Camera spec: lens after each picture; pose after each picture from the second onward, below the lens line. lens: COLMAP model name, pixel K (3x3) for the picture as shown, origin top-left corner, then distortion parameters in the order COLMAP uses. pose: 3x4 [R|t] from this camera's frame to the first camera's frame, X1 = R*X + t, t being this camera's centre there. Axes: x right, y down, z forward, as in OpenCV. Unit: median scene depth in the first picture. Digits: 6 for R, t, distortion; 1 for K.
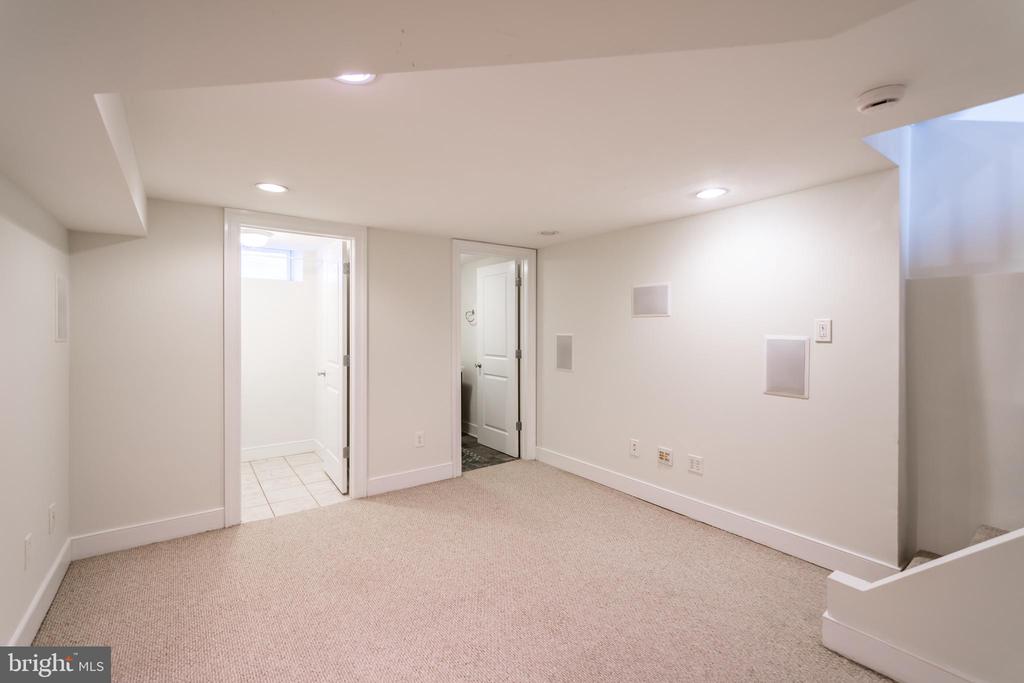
lens RADIAL K [[451.5, 0, 511.4], [0, 451.5, 335.0], [0, 0, 1]] dist [-0.000049, 0.000351]
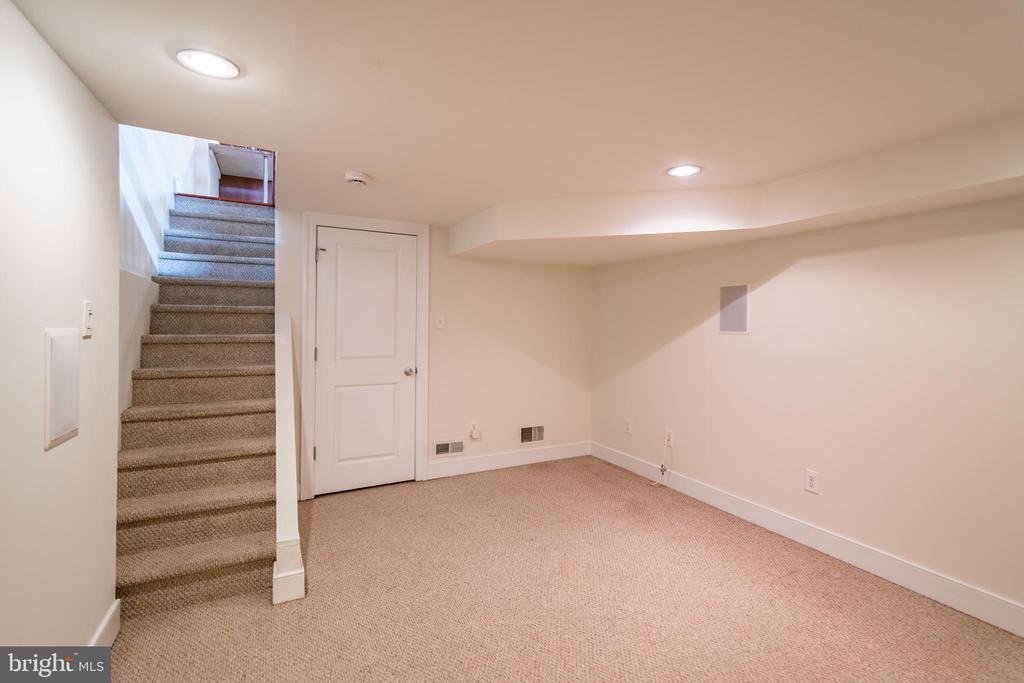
lens RADIAL K [[451.5, 0, 515.6], [0, 451.5, 331.4], [0, 0, 1]] dist [-0.000049, 0.000351]
pose [[-0.986336, -0.010004, 0.164442, -0.008637], [-0.005407, 0.999583, 0.028379, -0.012795], [-0.164658, 0.027102, -0.985978, 1.391441]]
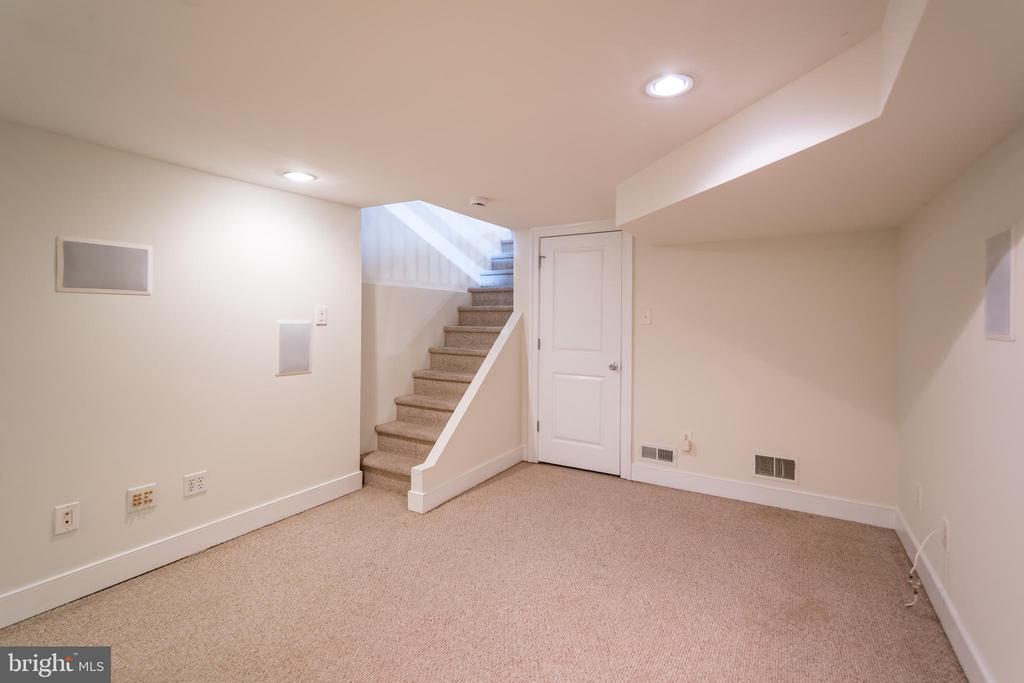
lens RADIAL K [[451.5, 0, 532.1], [0, 451.5, 322.8], [0, 0, 1]] dist [-0.000049, 0.000351]
pose [[-0.402468, -0.014548, 0.915318, -0.628993], [0.003805, 0.999838, 0.017565, -0.009380], [-0.915426, 0.010552, -0.402348, 0.881185]]
